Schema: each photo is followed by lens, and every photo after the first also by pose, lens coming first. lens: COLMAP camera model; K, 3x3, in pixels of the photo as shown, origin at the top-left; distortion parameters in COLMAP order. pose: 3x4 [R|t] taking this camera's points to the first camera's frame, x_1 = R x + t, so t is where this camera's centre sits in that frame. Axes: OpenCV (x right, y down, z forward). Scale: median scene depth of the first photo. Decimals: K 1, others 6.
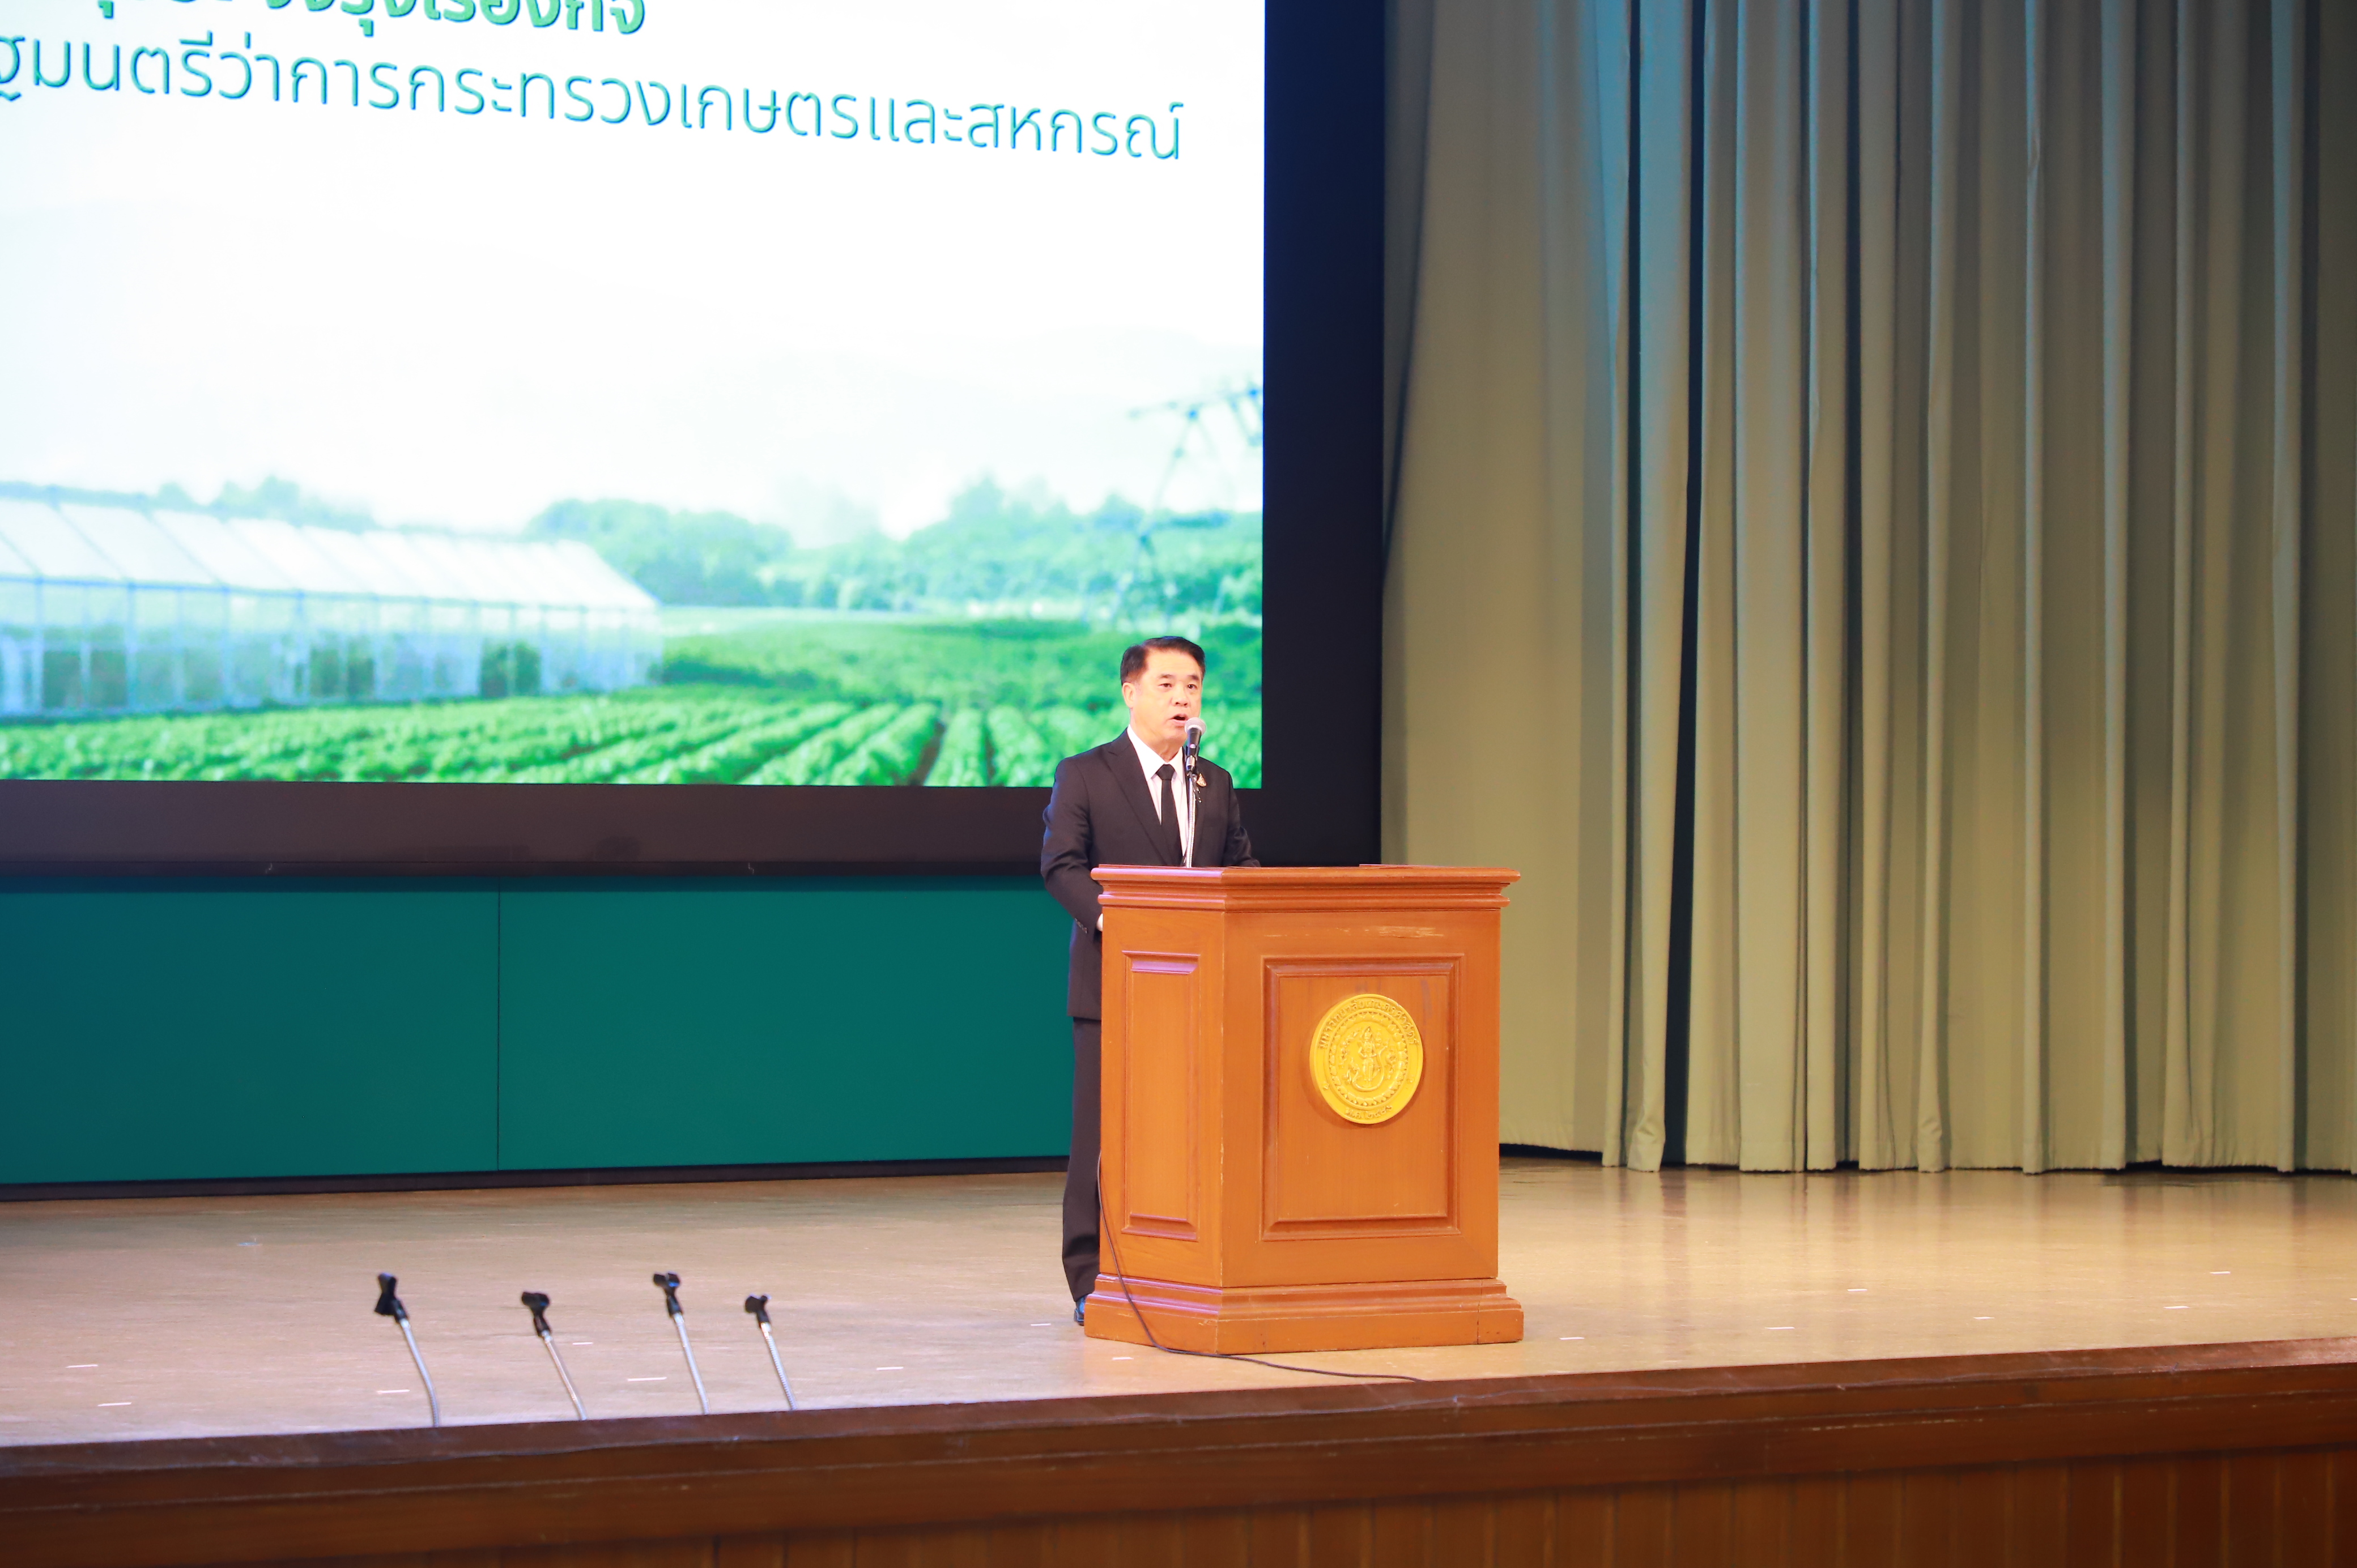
lens RADIAL K [[6870.7, 0, 1178.5], [0, 6870.7, 784.0], [0, 0, 1]] dist [0.028261, 0.275059]
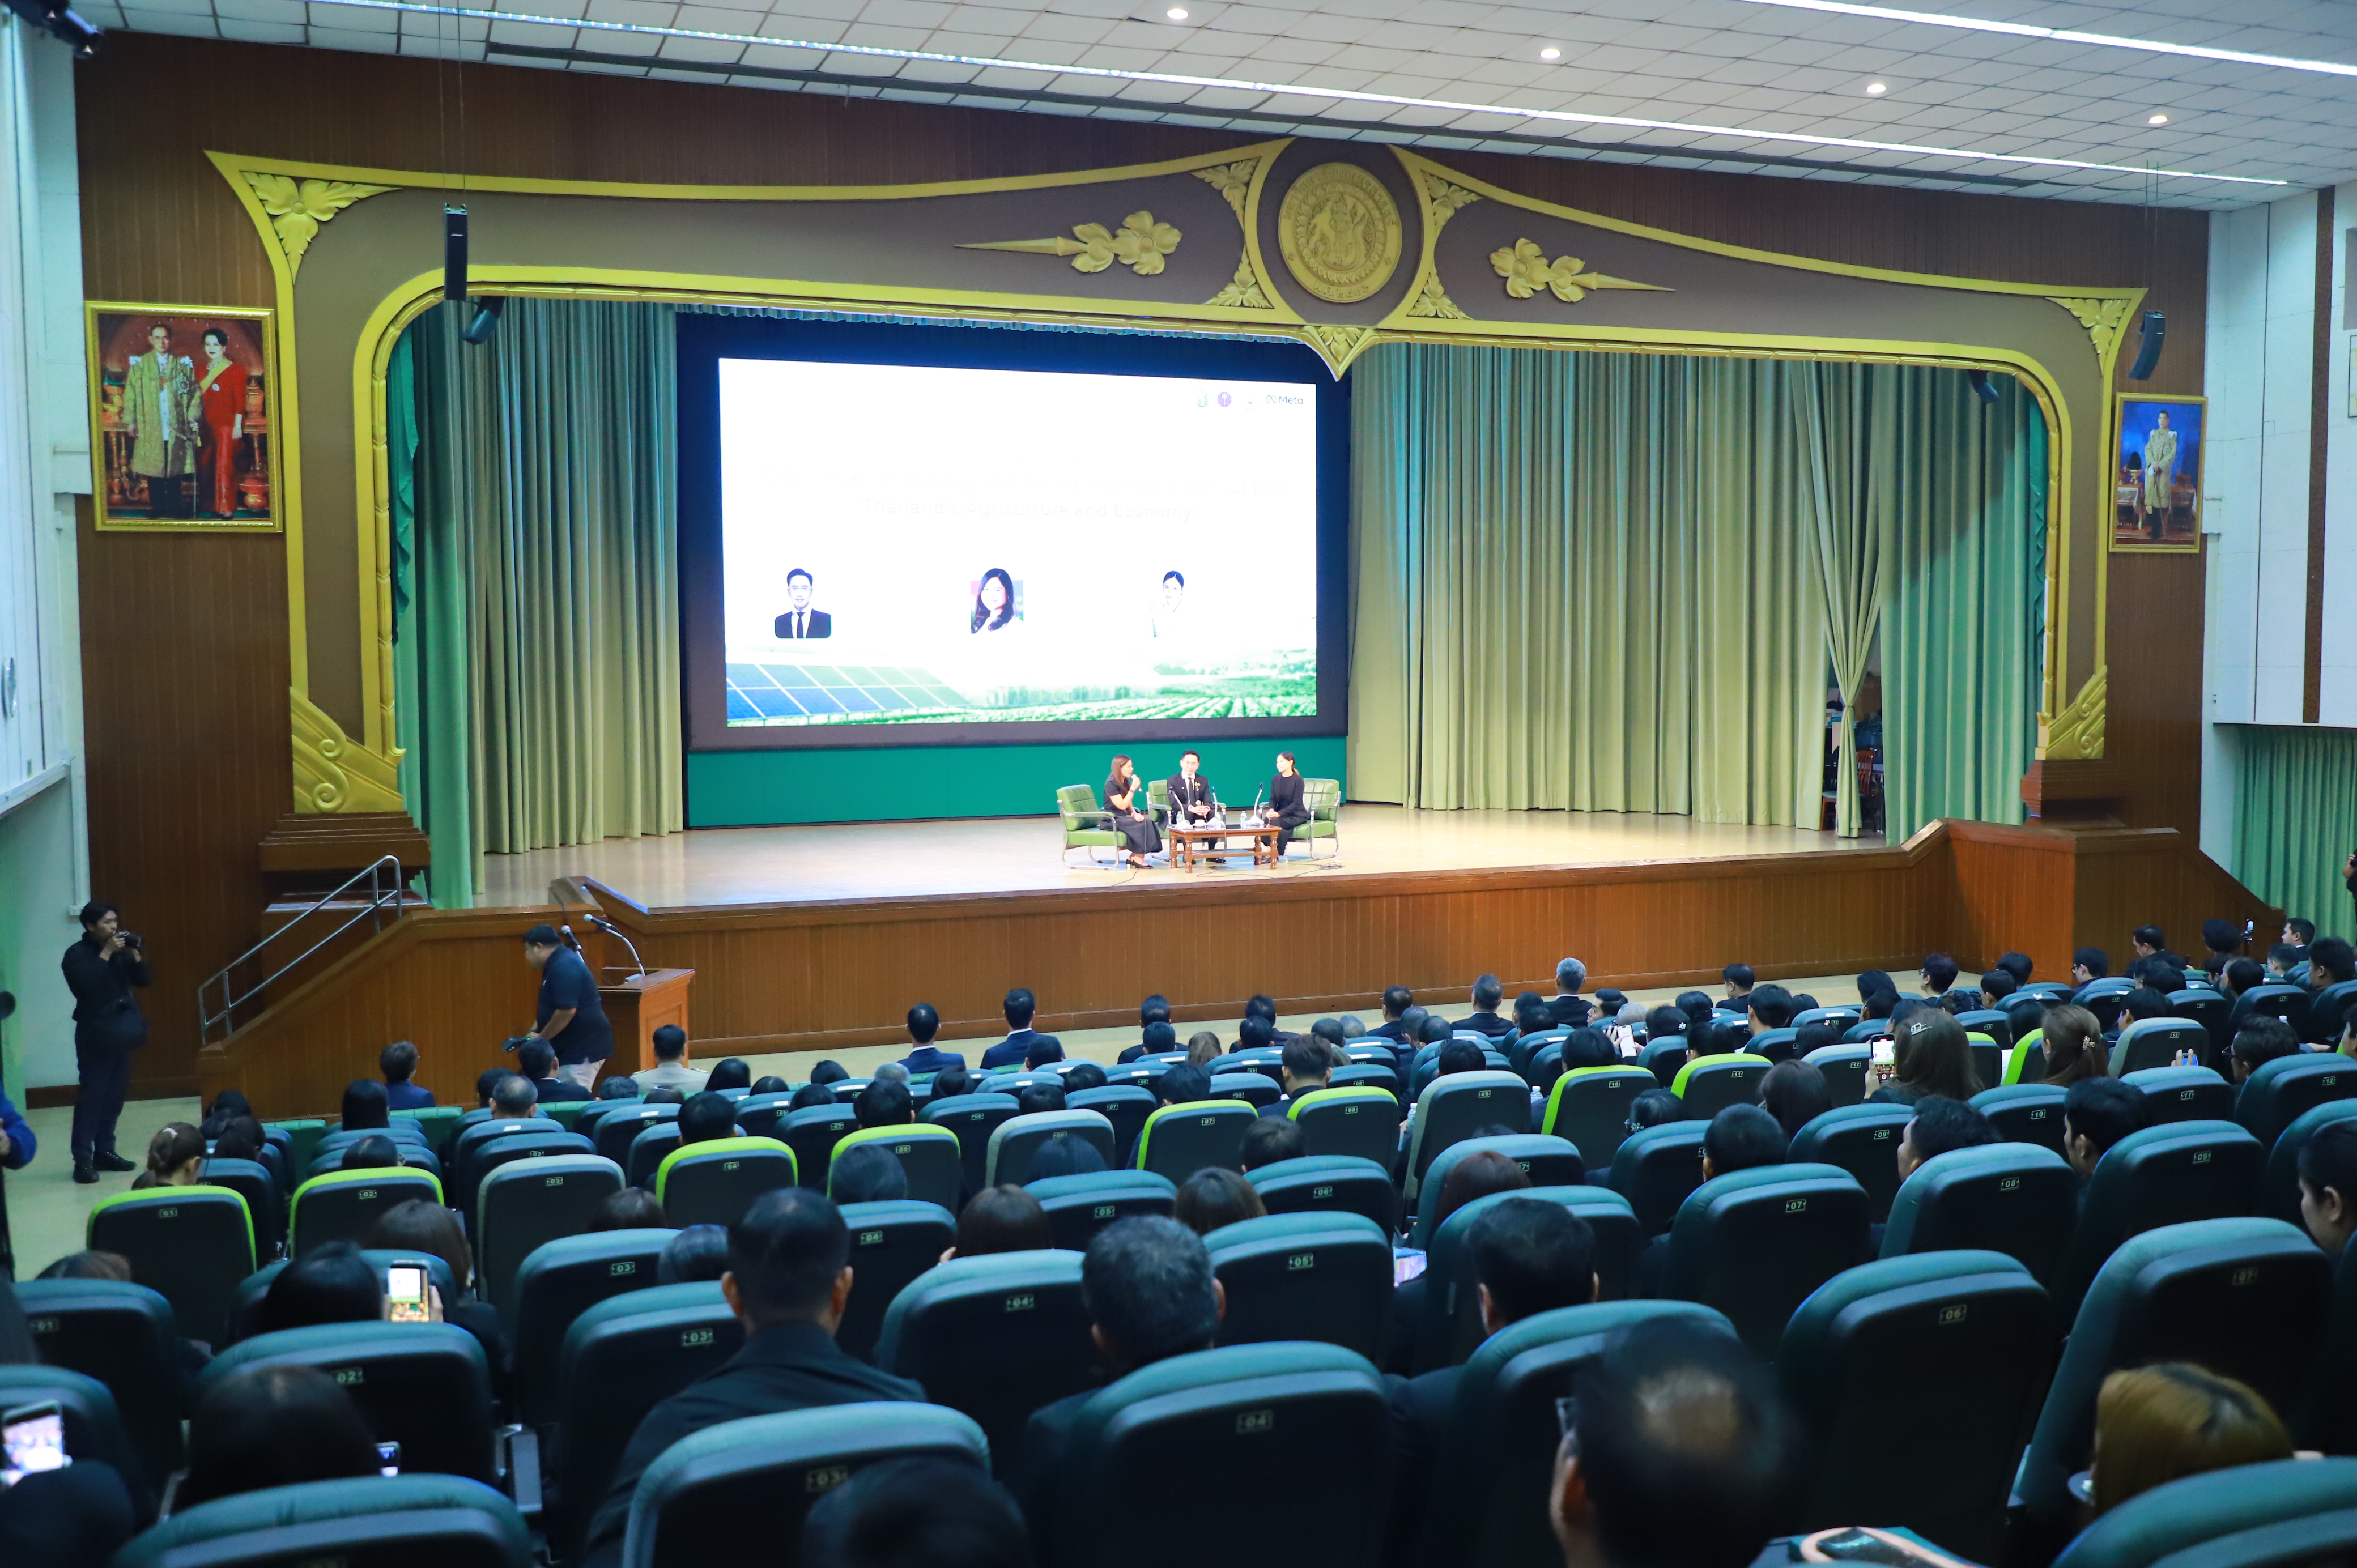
lens RADIAL K [[2111.9, 0, 1178.5], [0, 2111.9, 784.0], [0, 0, 1]] dist [0.023563, -0.003085]
pose [[0.980891, 0.001387, -0.194554, 0.185585], [0.012100, 0.997604, 0.068116, -0.047683], [0.194183, -0.069169, 0.978524, -0.257299]]
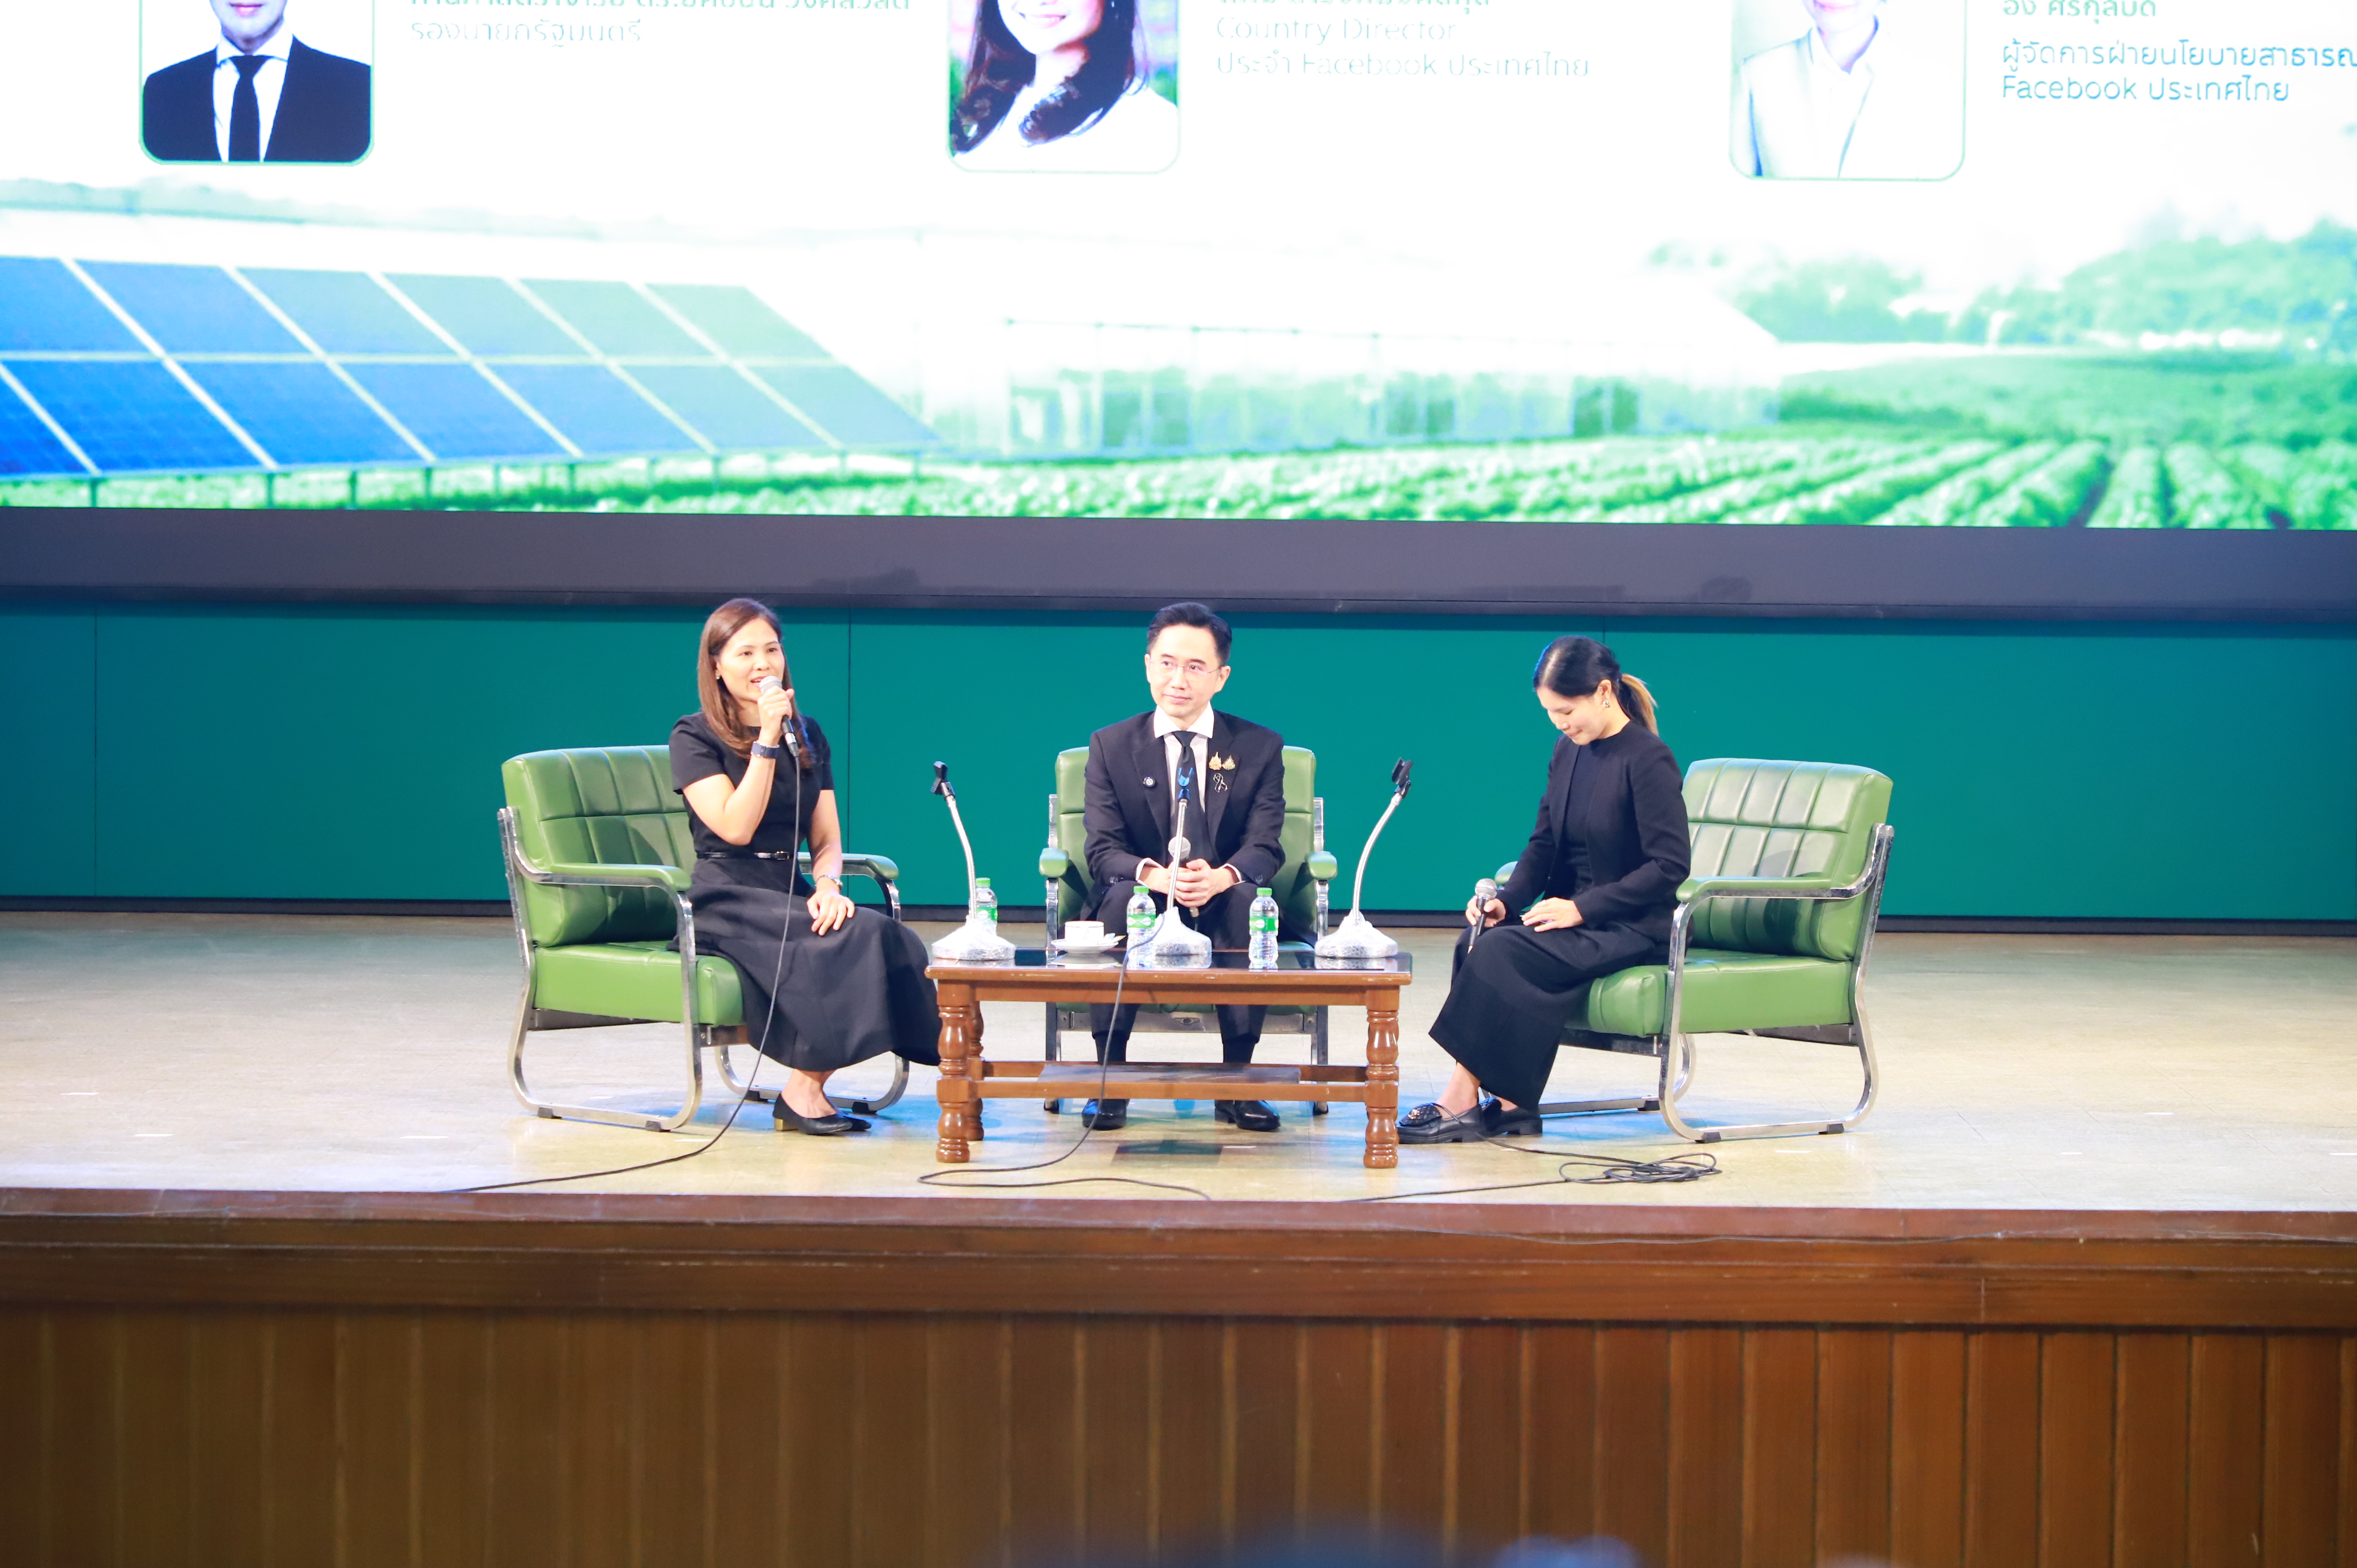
lens RADIAL K [[6870.7, 0, 1178.5], [0, 6870.7, 784.0], [0, 0, 1]] dist [0.028261, 0.275059]
pose [[0.841238, 0.031313, -0.539758, 0.383730], [-0.003537, 0.998619, 0.052419, -0.014079], [0.540654, -0.042188, 0.840187, 0.129938]]
